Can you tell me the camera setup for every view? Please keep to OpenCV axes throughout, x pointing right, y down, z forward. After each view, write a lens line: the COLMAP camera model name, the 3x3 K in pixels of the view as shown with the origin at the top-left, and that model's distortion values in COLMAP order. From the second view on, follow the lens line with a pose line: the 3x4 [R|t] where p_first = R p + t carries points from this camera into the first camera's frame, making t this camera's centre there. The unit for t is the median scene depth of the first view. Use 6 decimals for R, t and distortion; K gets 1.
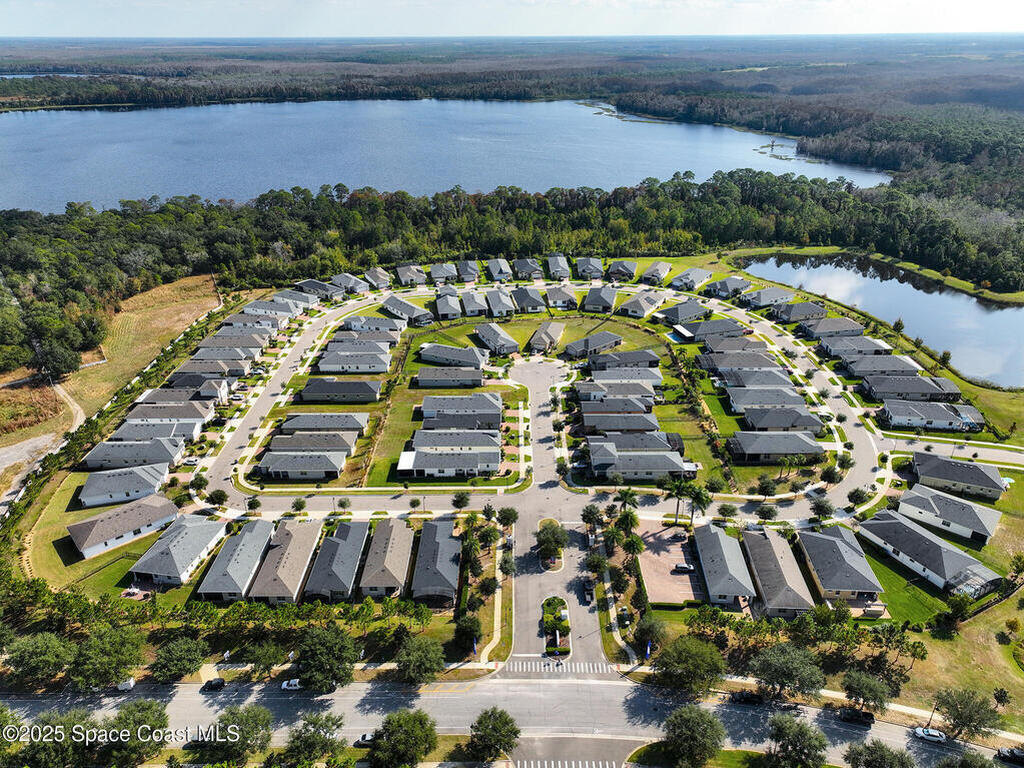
lens RADIAL K [[718.9, 0, 515.9], [0, 718.9, 386.2], [0, 0, 1]] dist [0.009873, 0.006564]
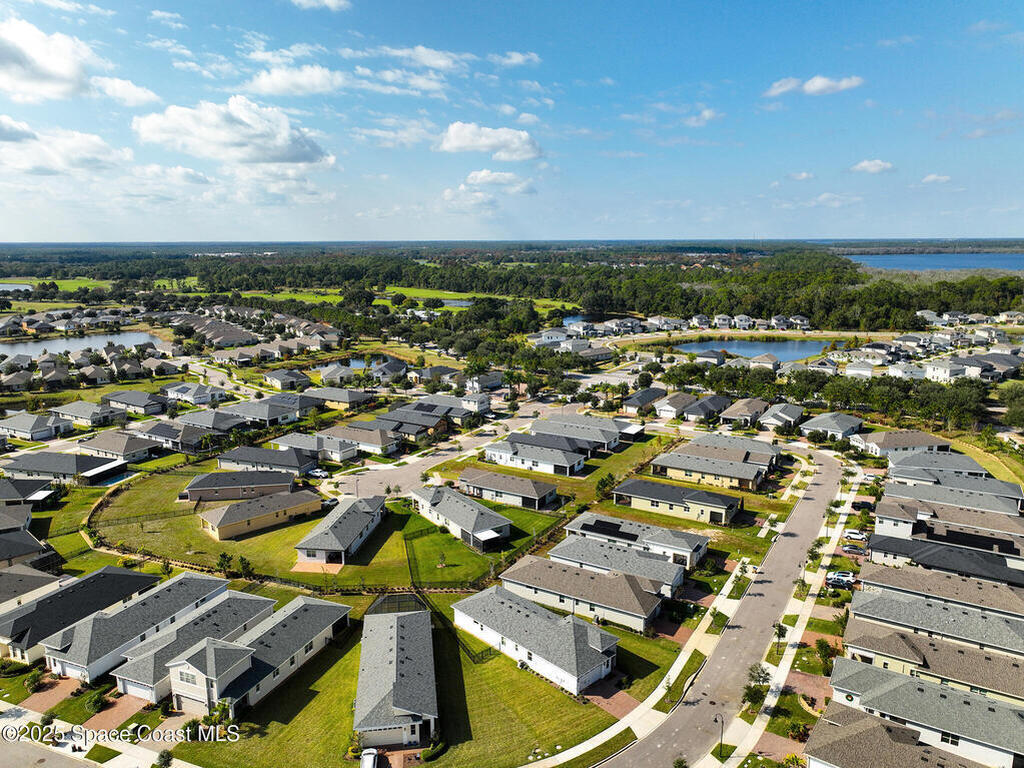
lens RADIAL K [[718.9, 0, 515.9], [0, 718.9, 386.2], [0, 0, 1]] dist [0.009873, 0.006564]
pose [[-0.857305, -0.095972, 0.505783, -0.292103], [0.235920, 0.799991, 0.551684, -0.309024], [-0.457568, 0.592286, -0.663195, 0.964382]]
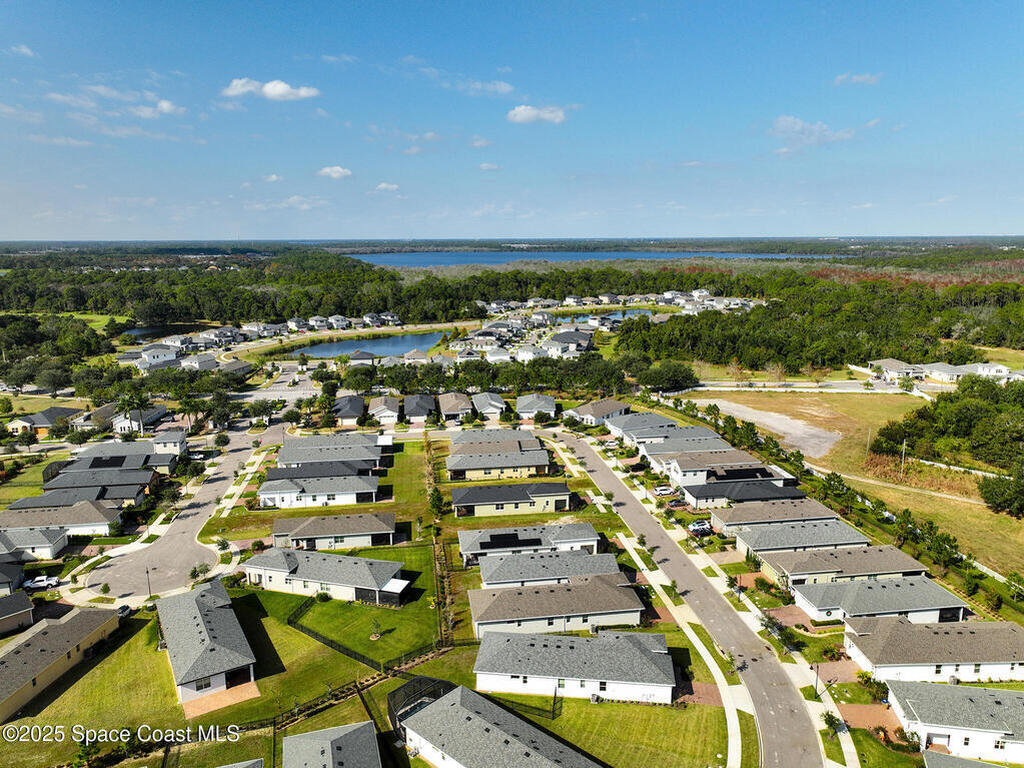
lens RADIAL K [[718.9, 0, 515.9], [0, 718.9, 386.2], [0, 0, 1]] dist [0.009873, 0.006564]
pose [[-0.989812, 0.038394, -0.137107, -0.109592], [-0.054522, 0.787350, 0.614090, -0.312316], [0.131529, 0.615309, -0.777235, 0.969462]]
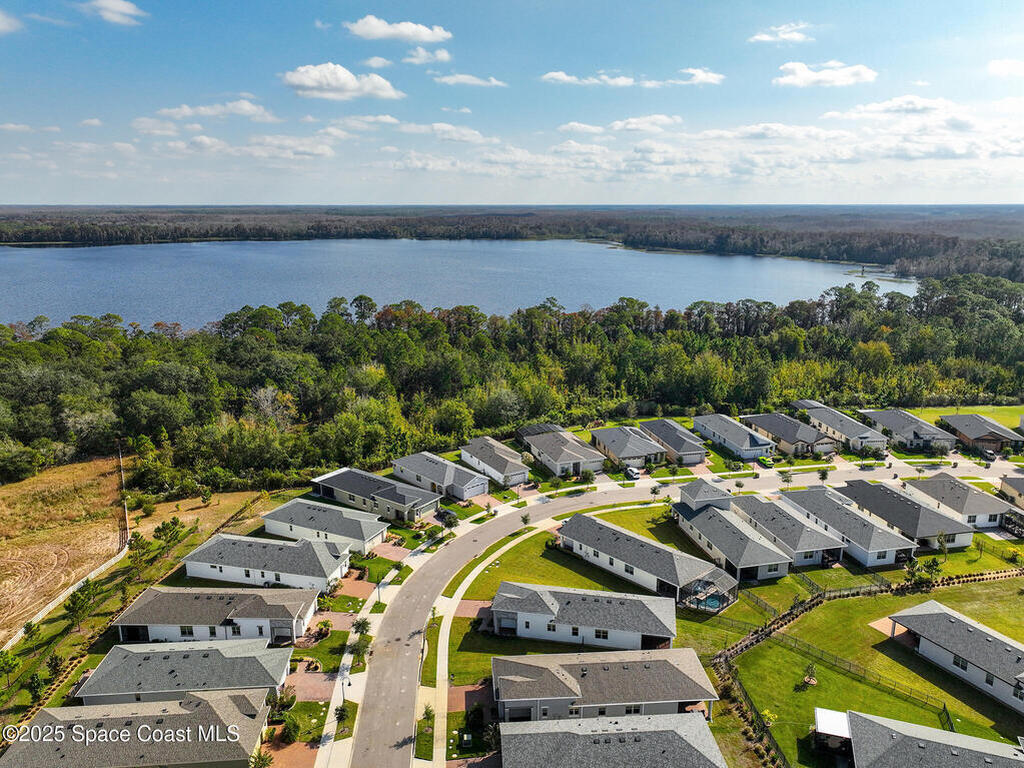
lens RADIAL K [[718.9, 0, 515.9], [0, 718.9, 386.2], [0, 0, 1]] dist [0.009873, 0.006564]
pose [[0.997356, -0.013251, 0.071449, -0.207436], [0.027677, 0.978394, -0.204889, -0.101846], [-0.067190, 0.206325, 0.976174, 0.539081]]
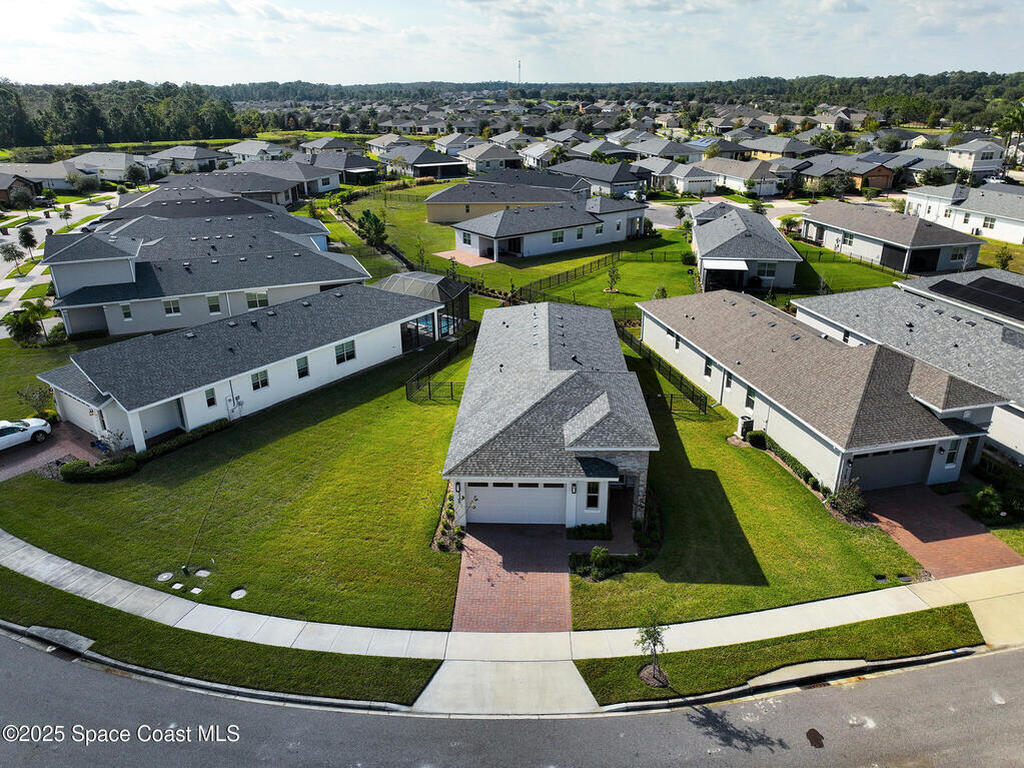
lens RADIAL K [[718.9, 0, 515.9], [0, 718.9, 386.2], [0, 0, 1]] dist [0.009873, 0.006564]
pose [[-0.225767, -0.369167, 0.901523, -0.270117], [0.442829, 0.785391, 0.432509, -0.126471], [-0.867716, 0.496867, -0.013837, 0.836245]]
